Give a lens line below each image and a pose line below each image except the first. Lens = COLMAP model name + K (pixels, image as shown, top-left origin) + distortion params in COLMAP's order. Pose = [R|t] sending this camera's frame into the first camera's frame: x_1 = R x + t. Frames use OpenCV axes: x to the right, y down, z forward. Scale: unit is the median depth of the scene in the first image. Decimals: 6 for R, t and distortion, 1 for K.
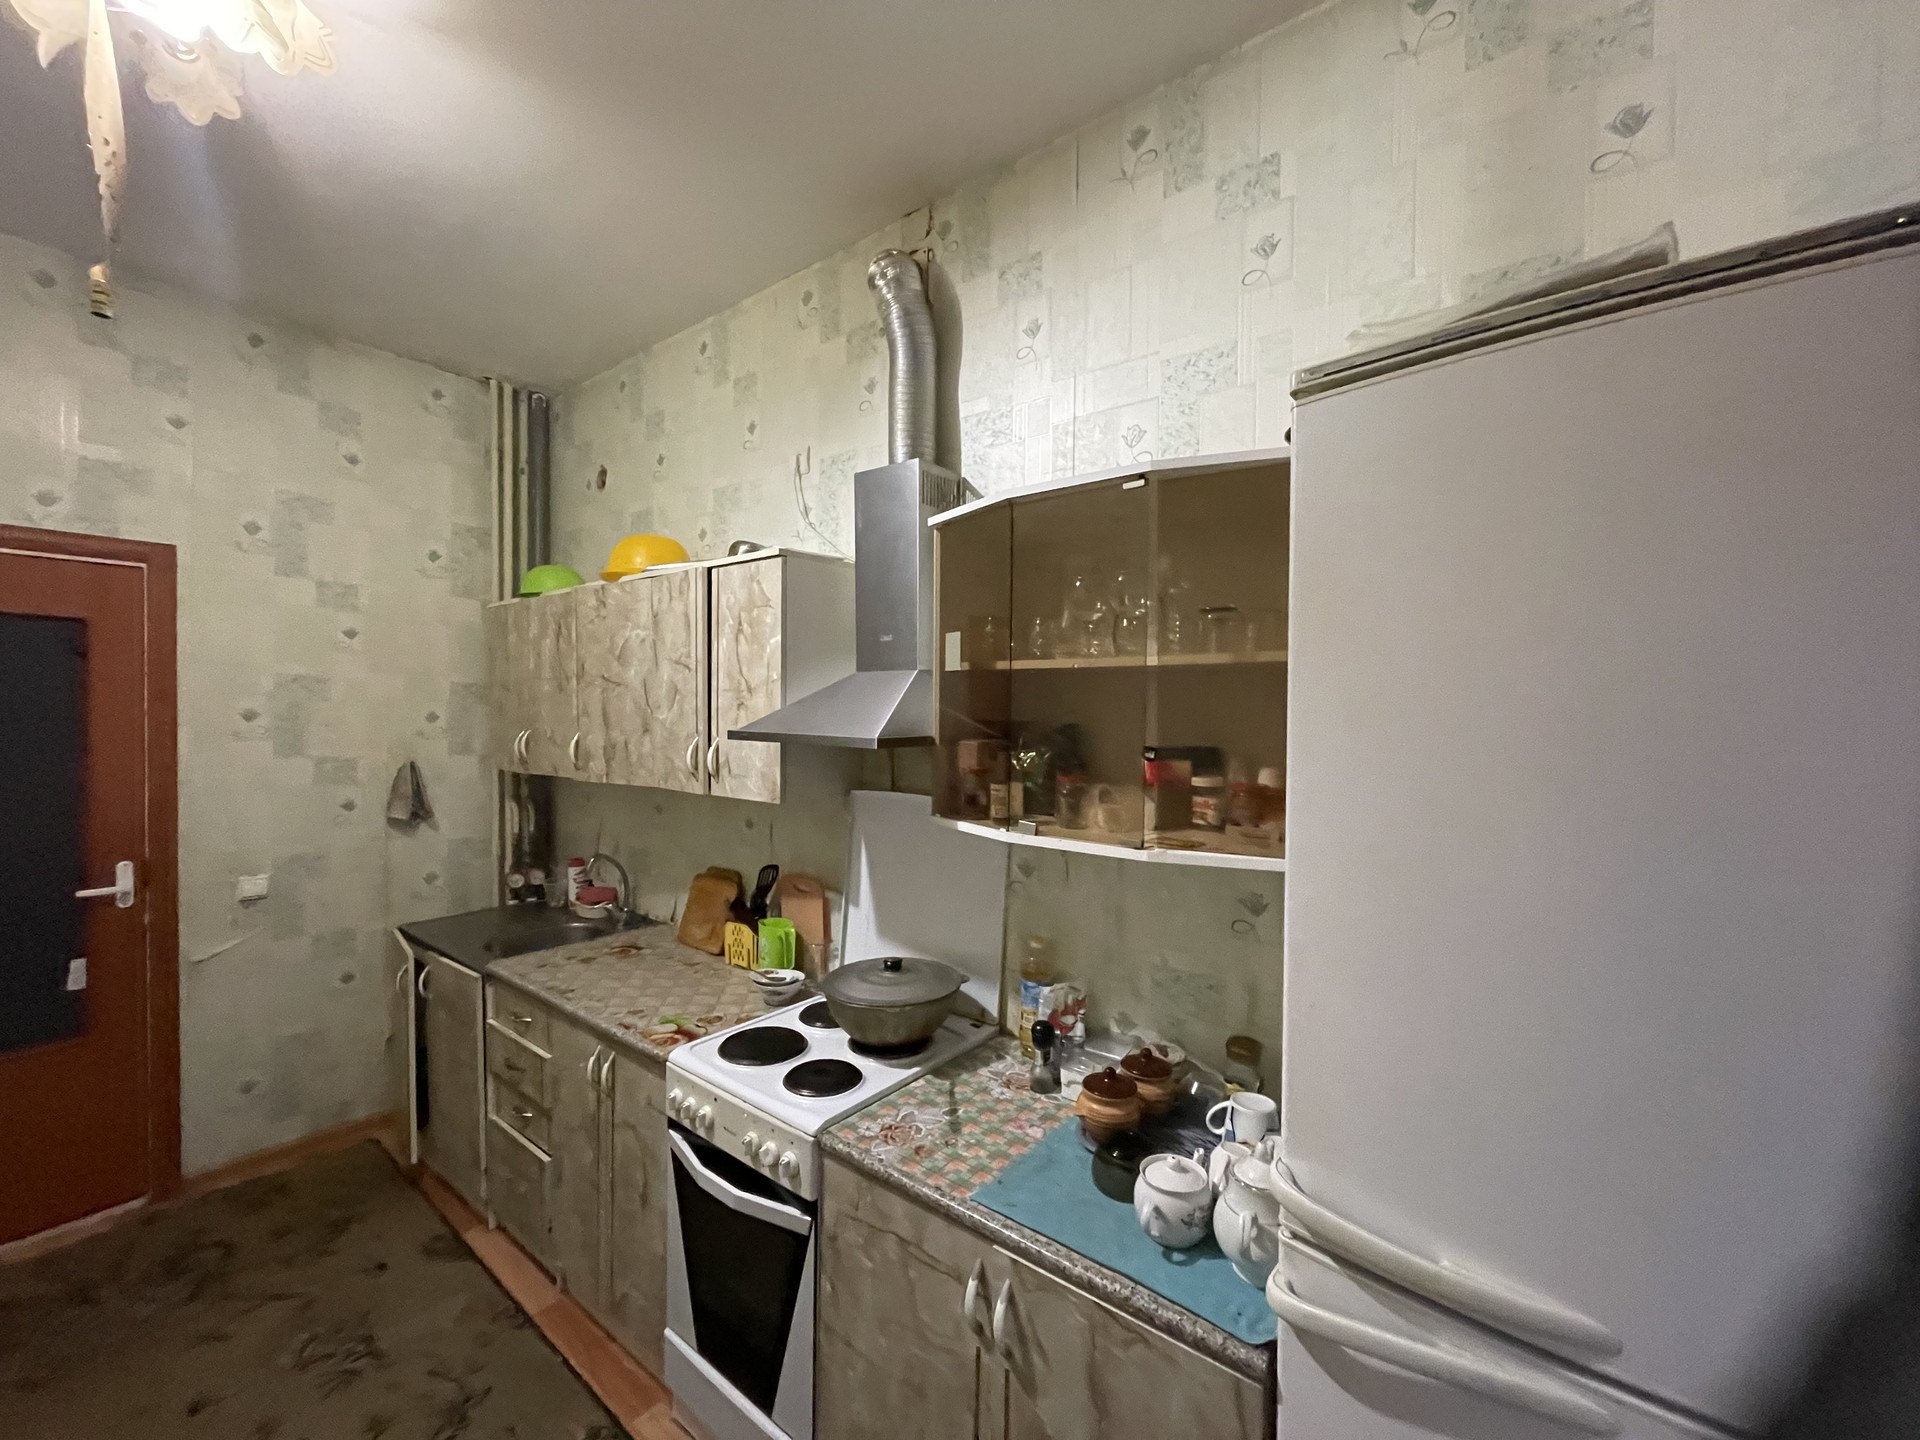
lens RADIAL K [[773.7, 0, 964.3], [0, 773.7, 725.6], [0, 0, 1]] dist [-0.004393, 0.000150]
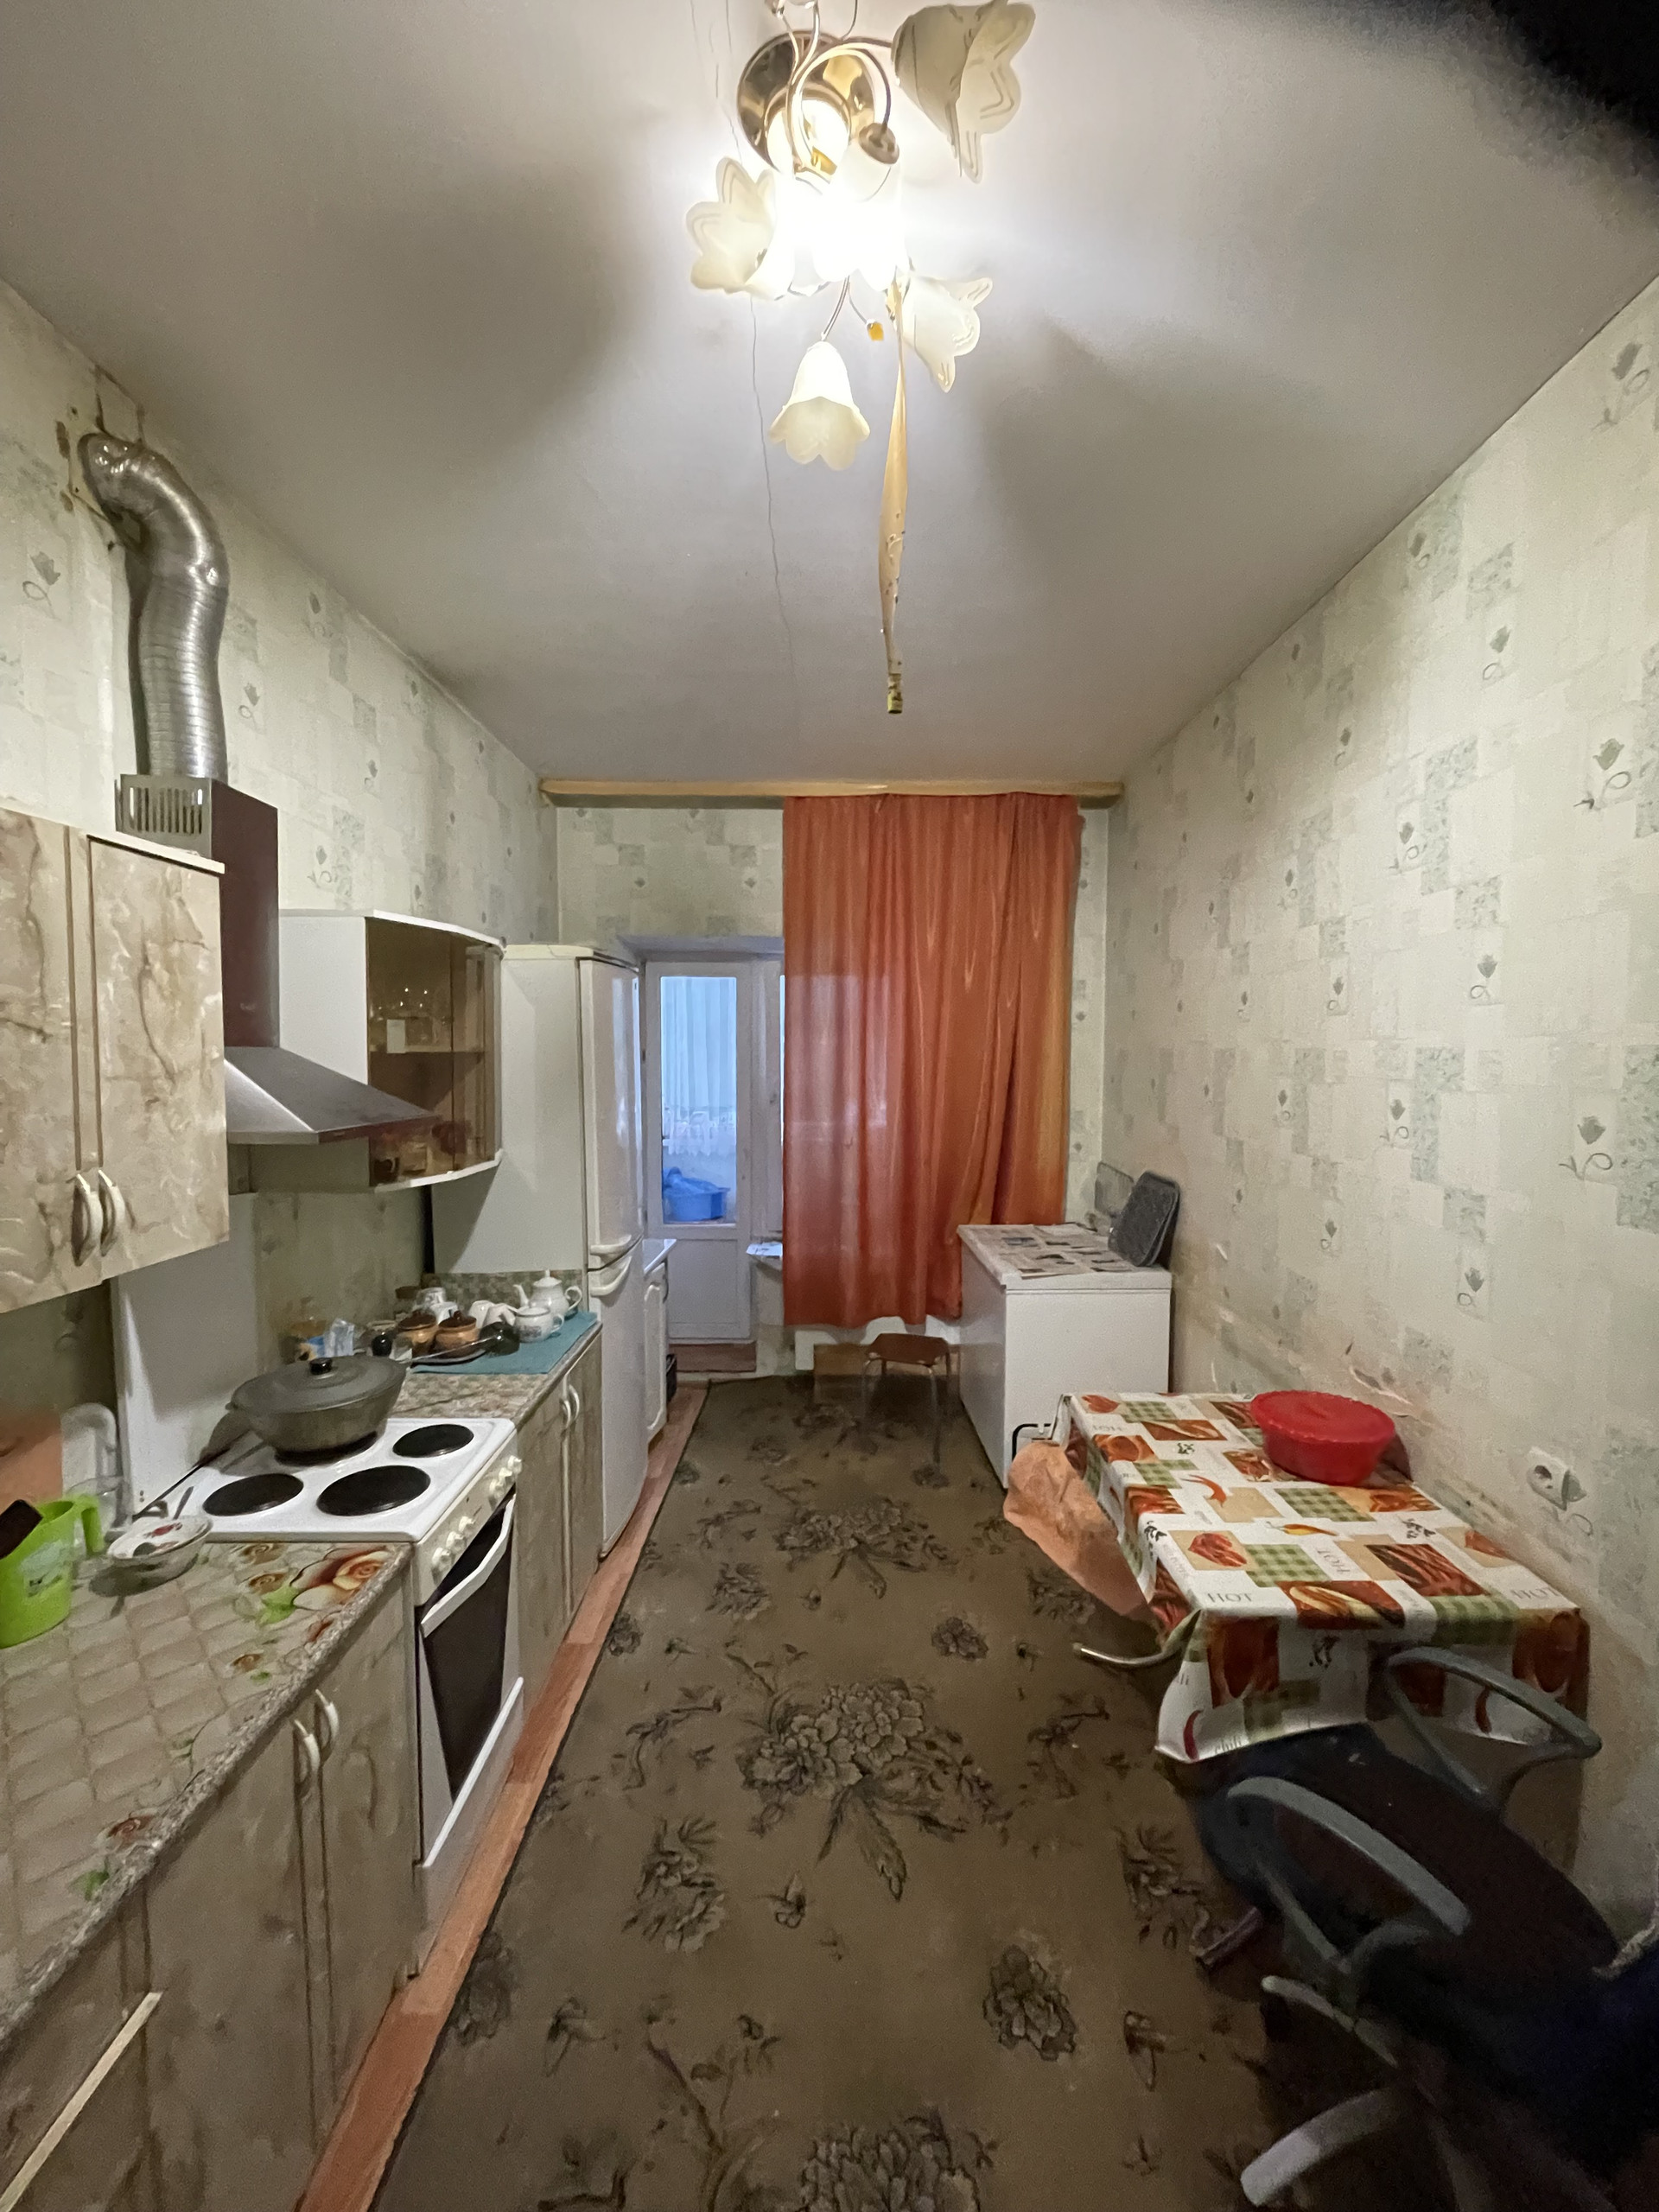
lens RADIAL K [[891.4, 0, 835.3], [0, 891.4, 1109.6], [0, 0, 1]] dist [-0.004393, 0.000150]
pose [[-0.617760, -0.066690, 0.783534, -1.083757], [0.003184, 0.996177, 0.087300, -0.074817], [-0.786360, 0.056425, -0.615186, 0.969506]]
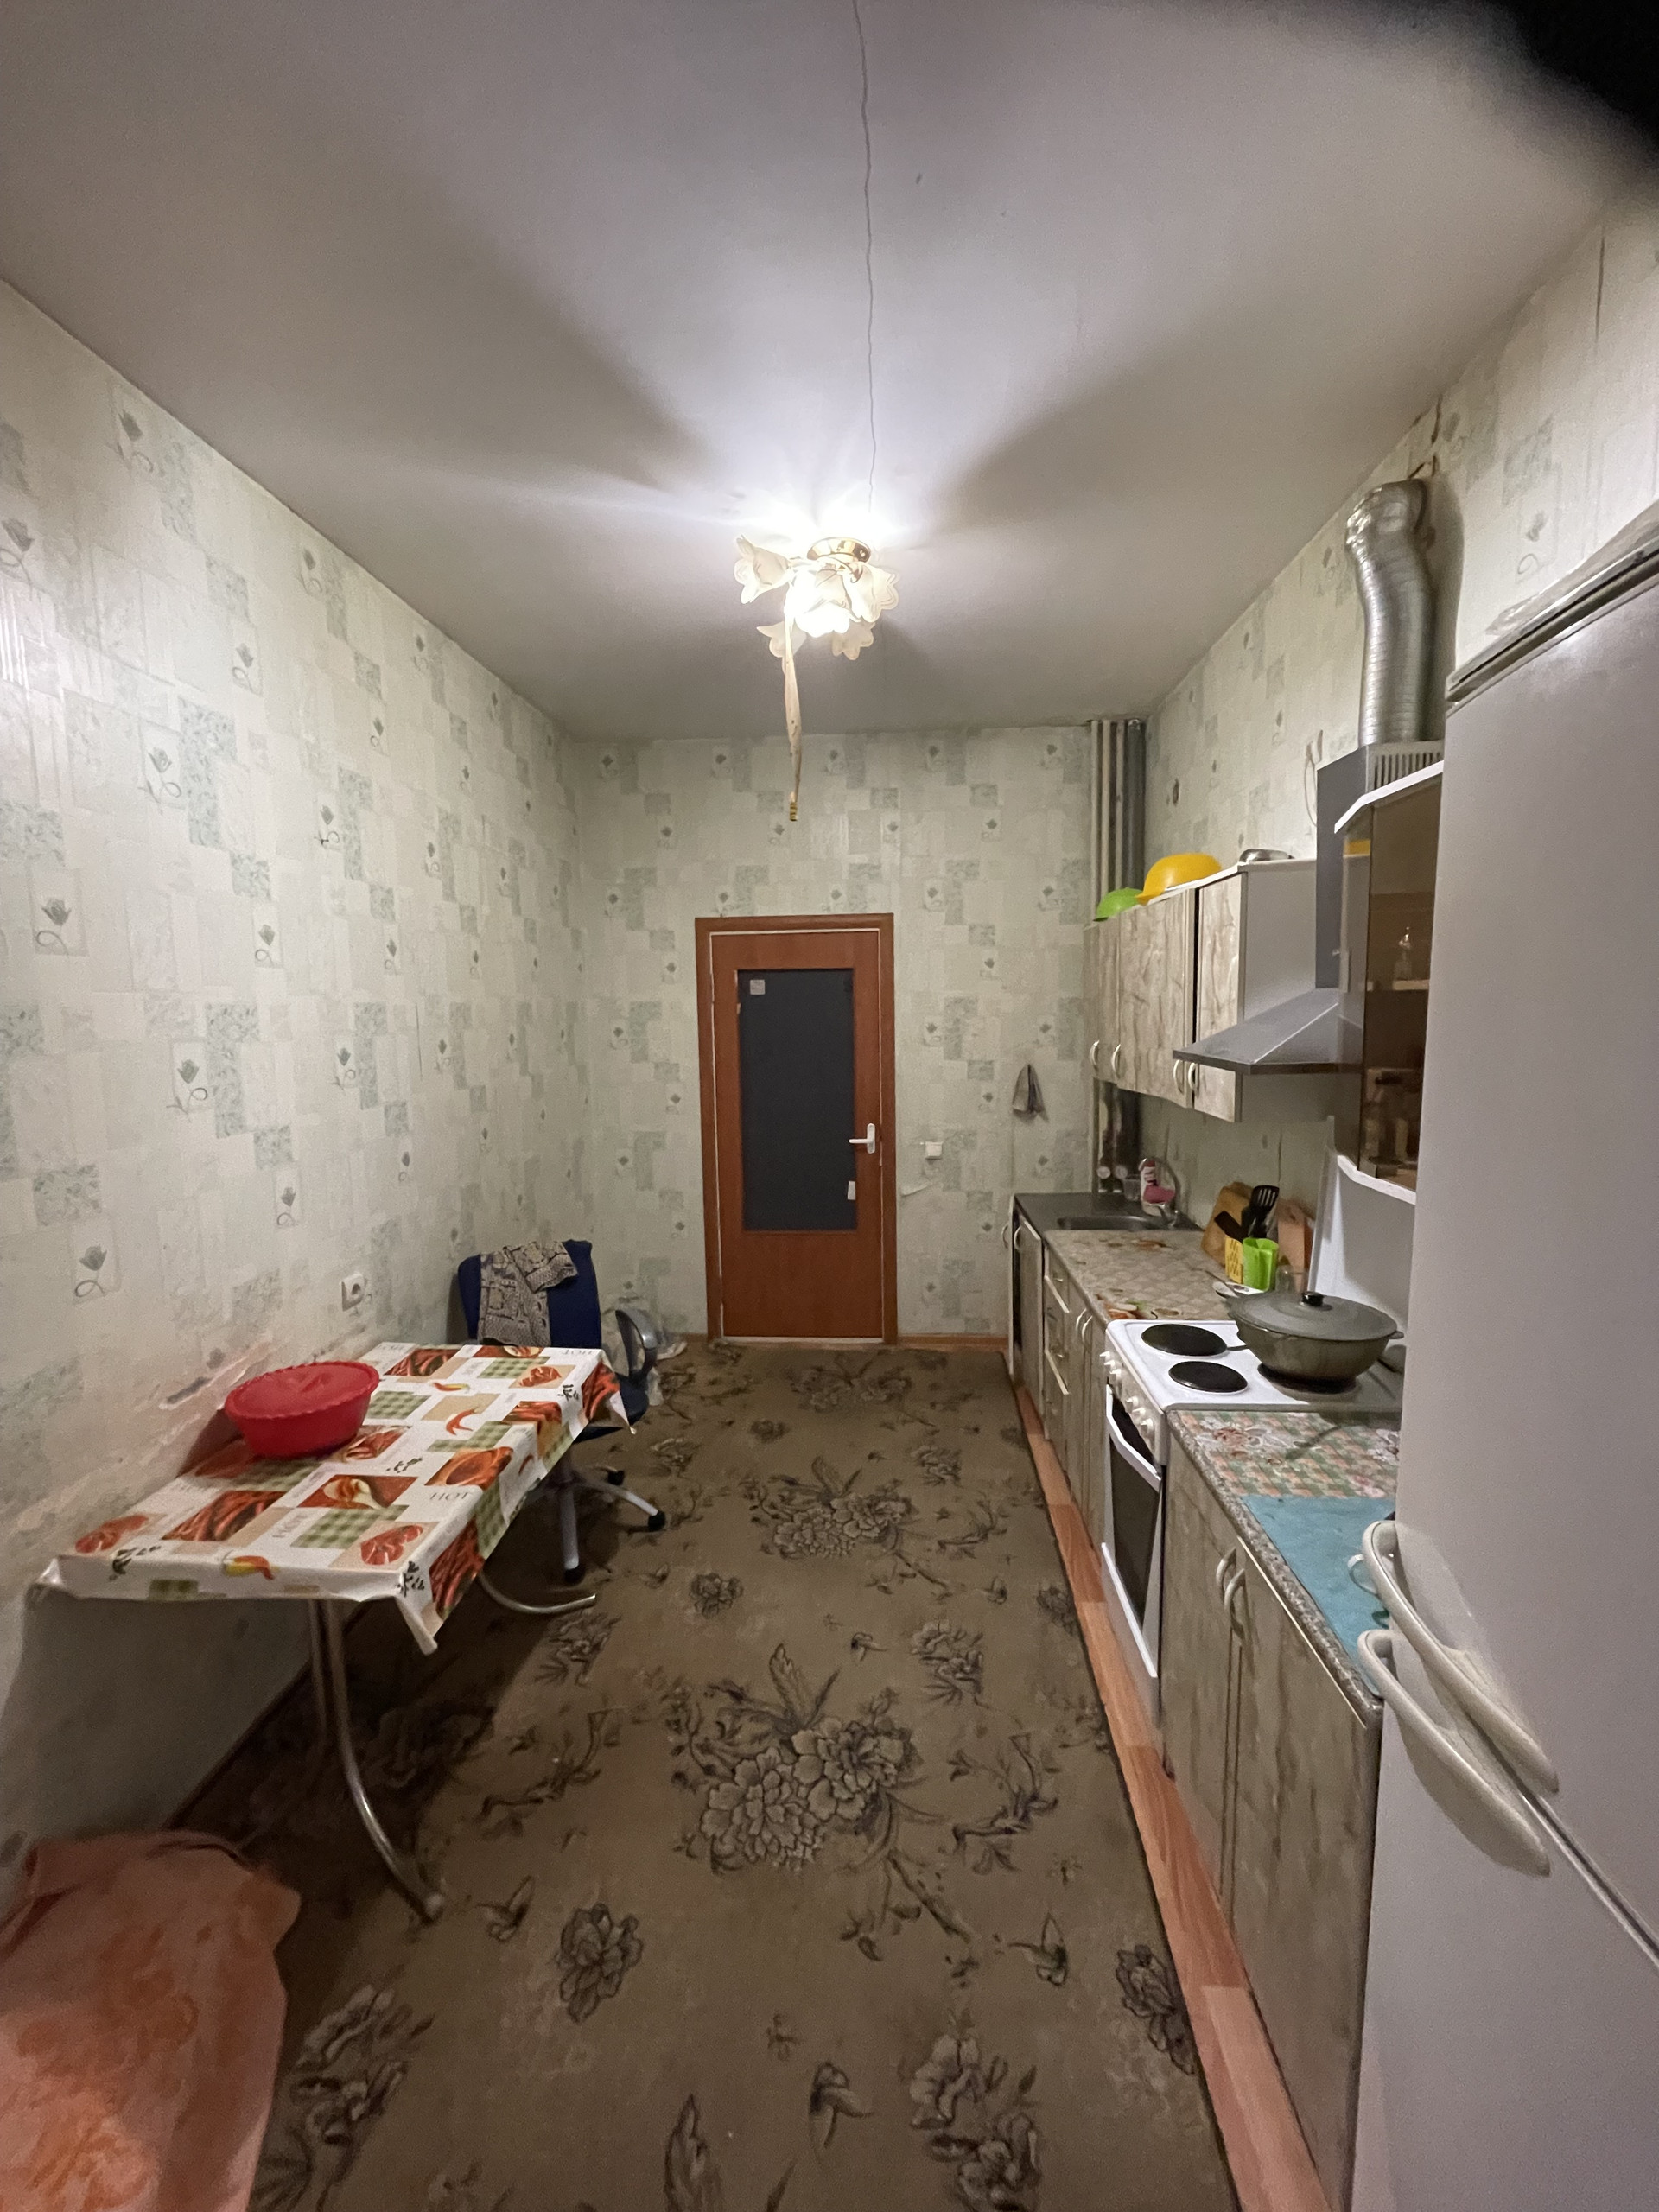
lens RADIAL K [[891.4, 0, 834.1], [0, 891.4, 1106.0], [0, 0, 1]] dist [-0.004393, 0.000150]
pose [[0.563833, 0.071532, -0.822785, 0.389640], [0.008720, 0.995671, 0.092538, -0.030062], [0.825843, -0.059351, 0.560769, -0.077925]]
